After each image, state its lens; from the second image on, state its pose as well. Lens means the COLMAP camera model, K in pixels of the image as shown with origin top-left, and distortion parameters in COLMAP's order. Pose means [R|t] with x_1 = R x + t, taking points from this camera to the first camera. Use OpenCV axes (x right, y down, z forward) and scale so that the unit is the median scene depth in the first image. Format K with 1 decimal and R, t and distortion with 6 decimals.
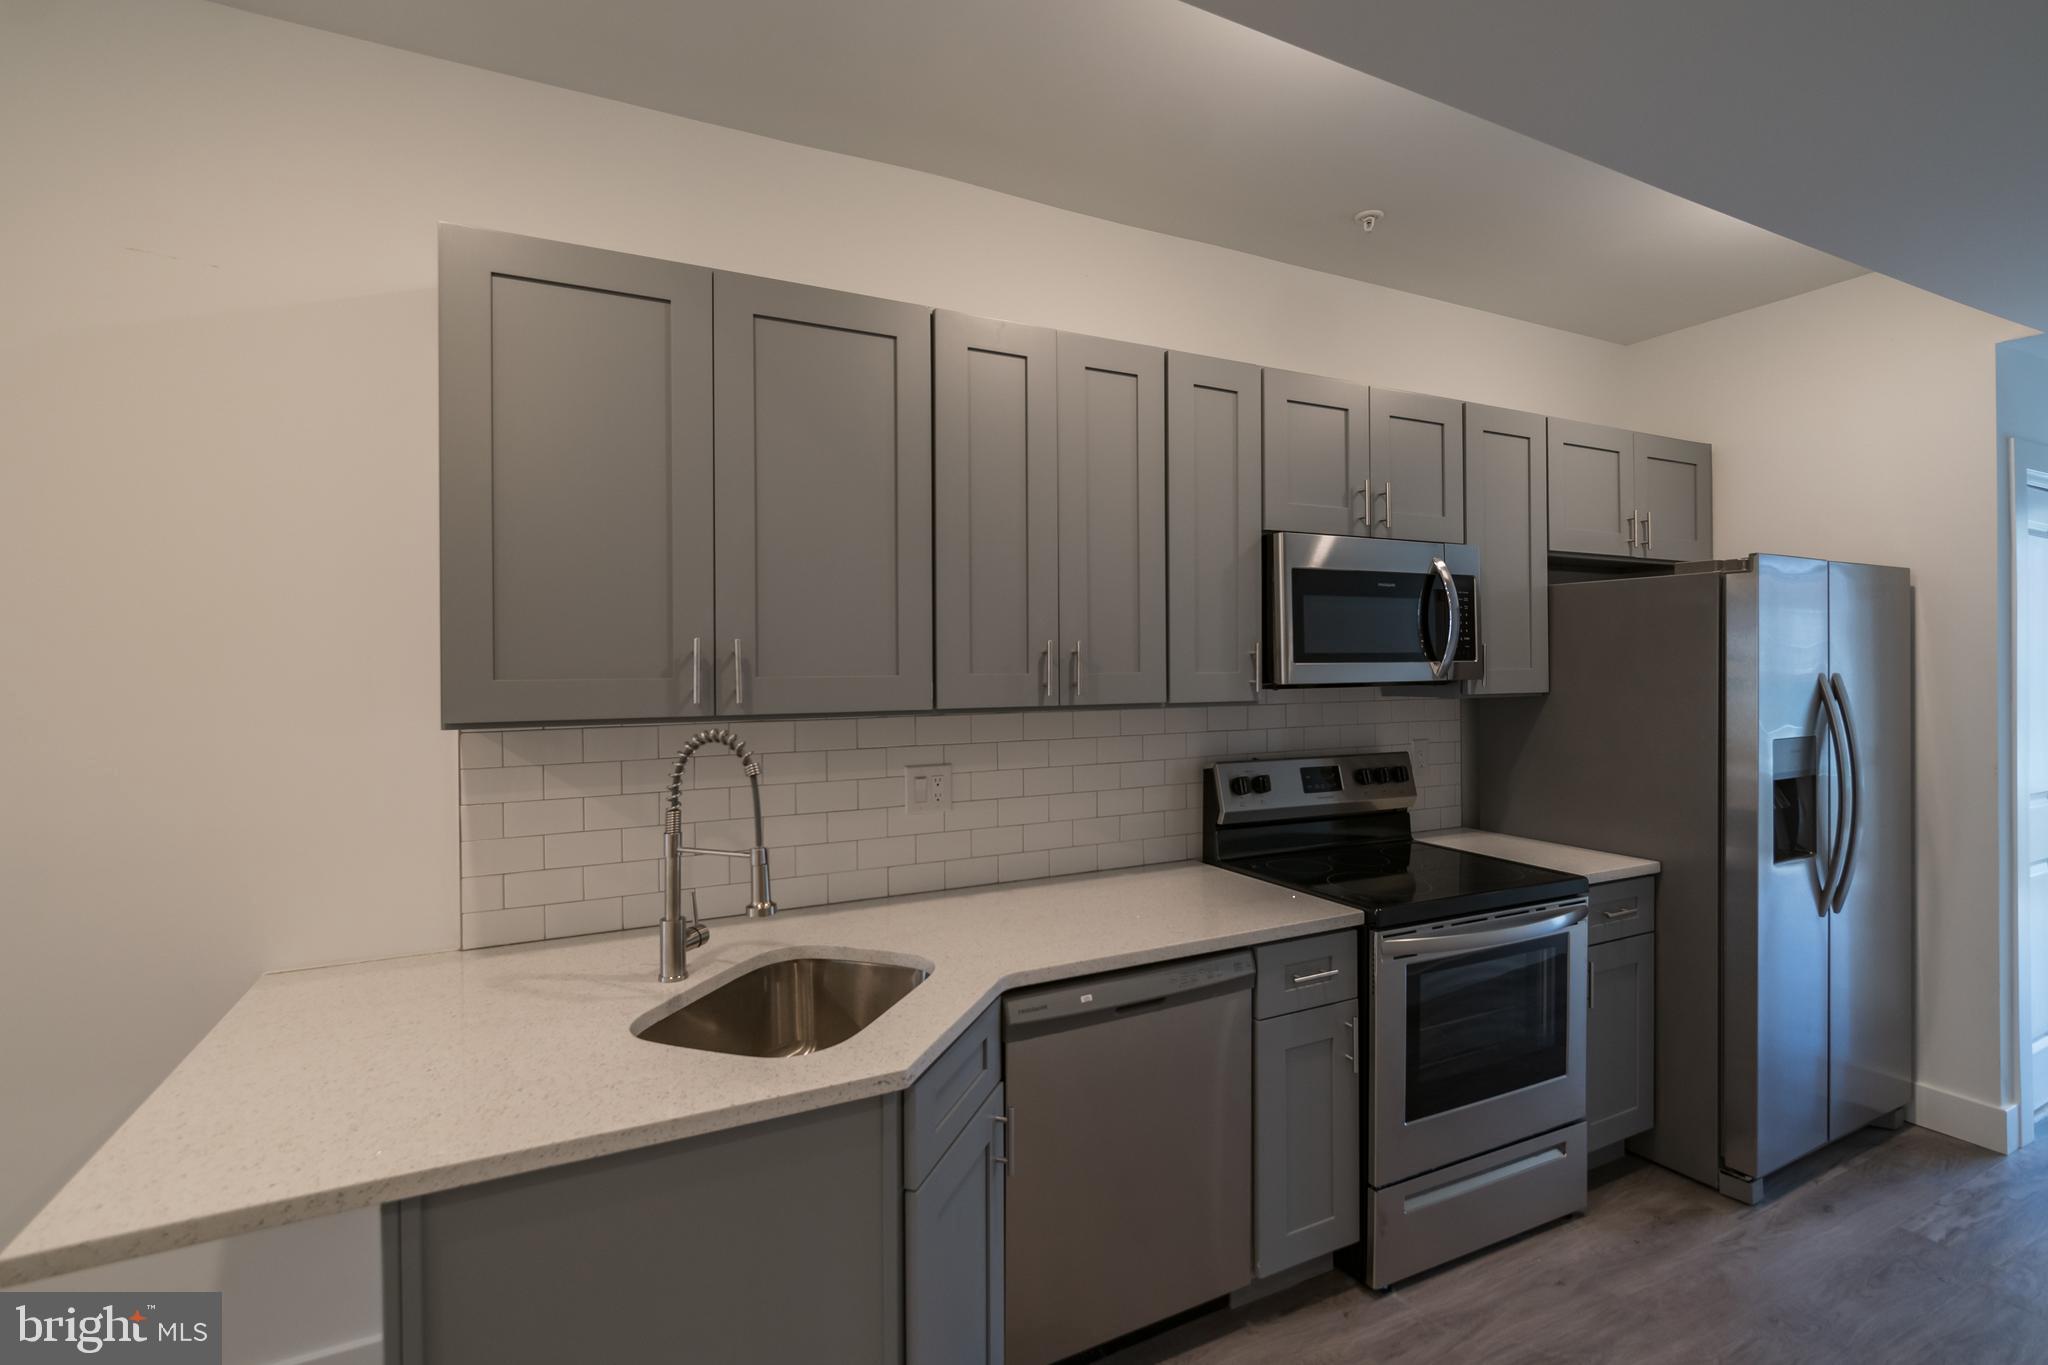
lens RADIAL K [[911.7, 0, 1009.1], [0, 911.7, 669.4], [0, 0, 1]] dist [-0.015018, 0.000554]
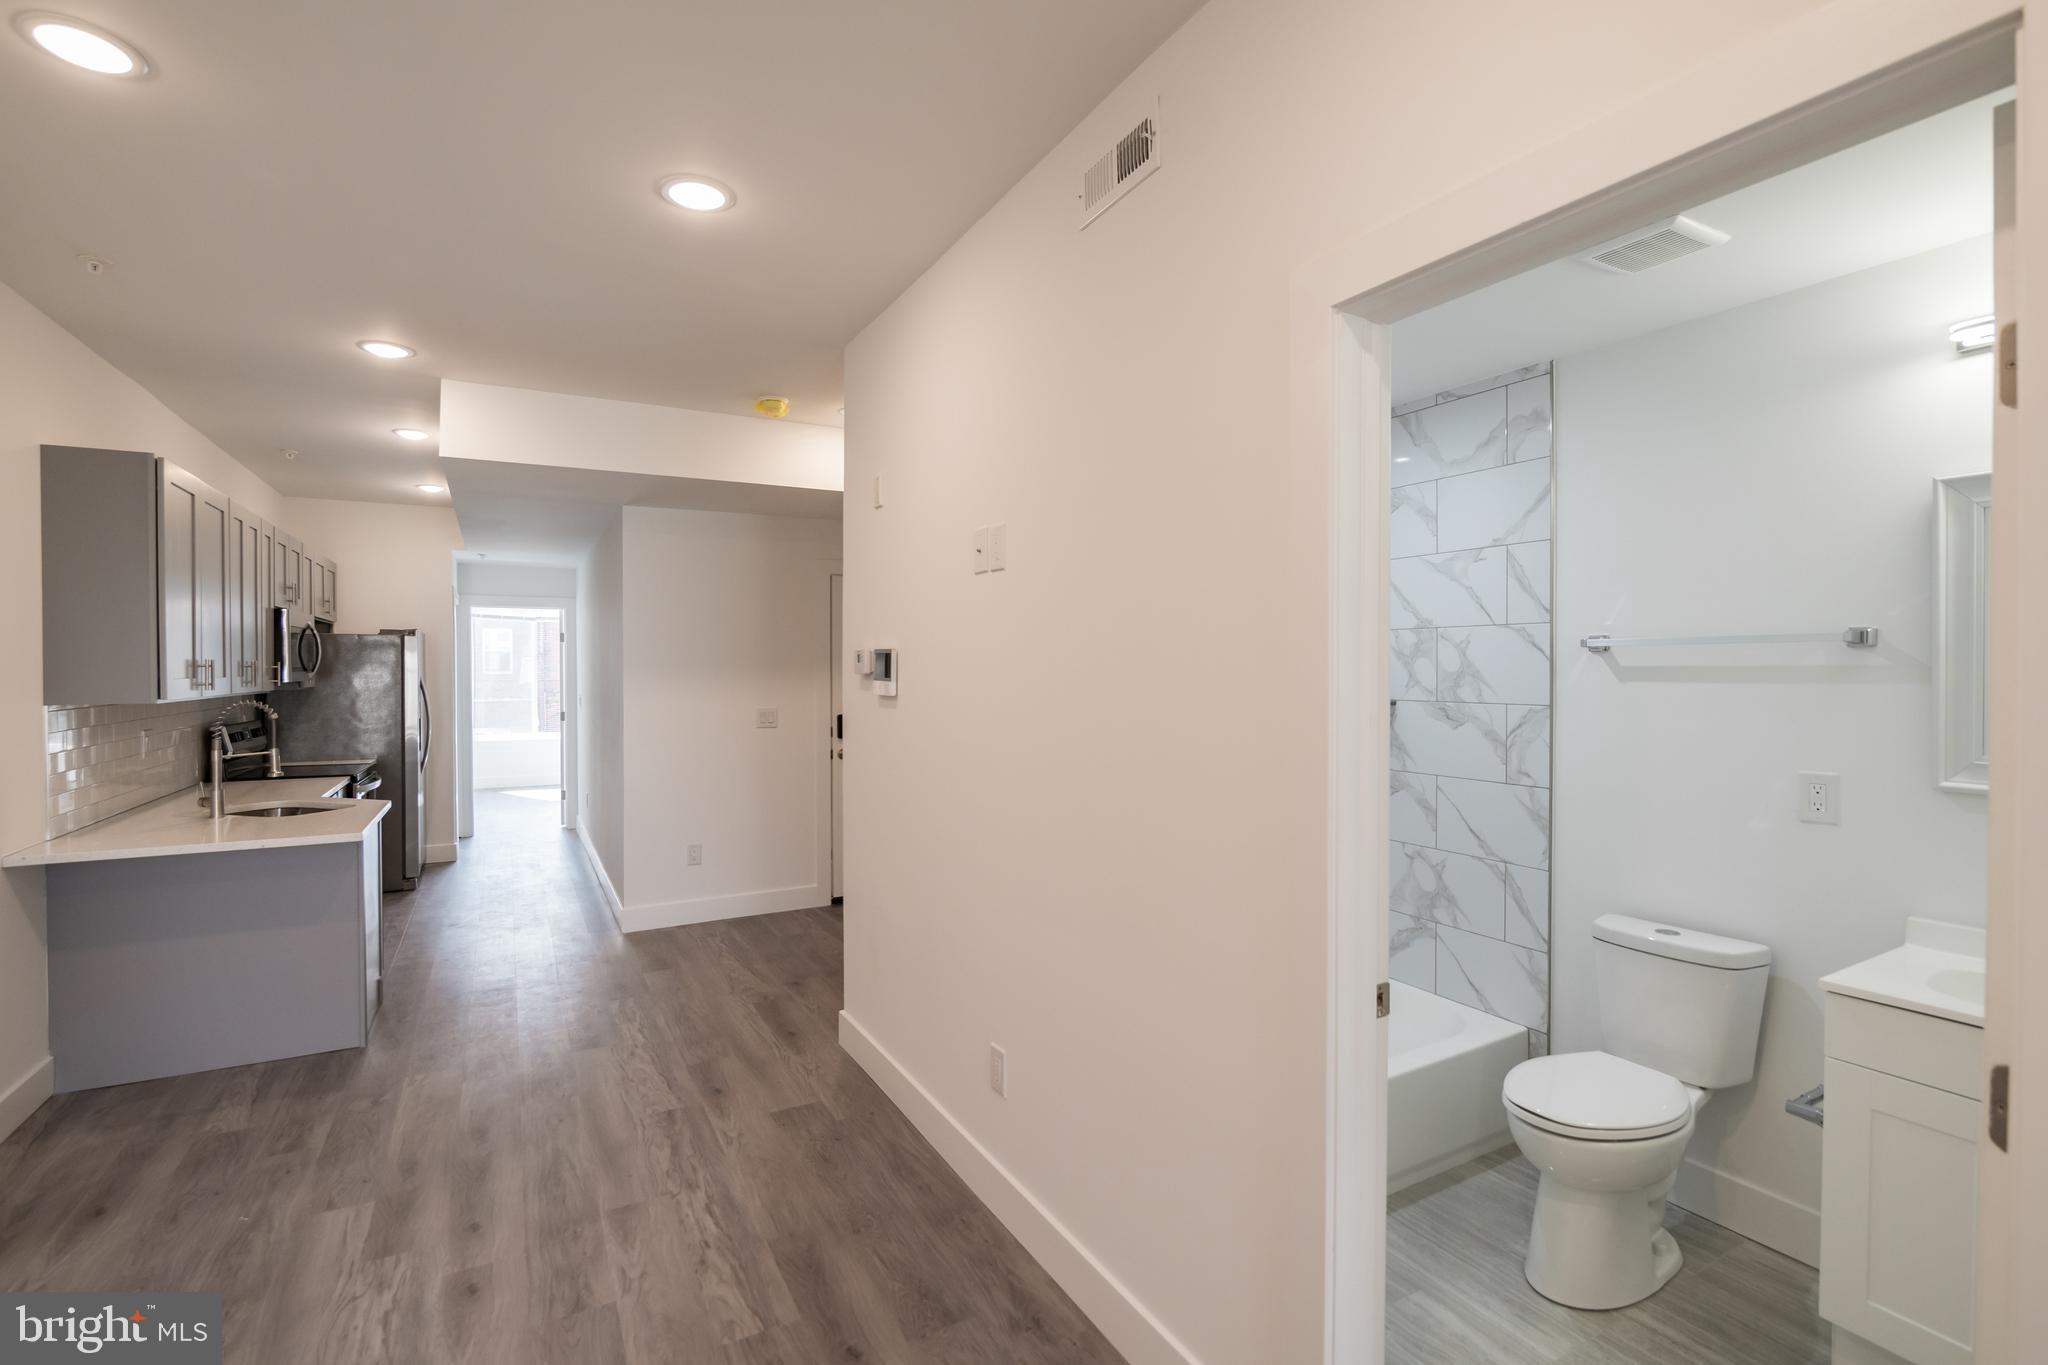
lens RADIAL K [[932.1, 0, 1031.8], [0, 932.1, 683.5], [0, 0, 1]] dist [0.001508, 0.000490]
pose [[-0.041243, -0.004836, 0.999137, -2.674332], [0.006236, 0.999968, 0.005097, 0.019615], [-0.999130, 0.006441, -0.041212, -0.851435]]
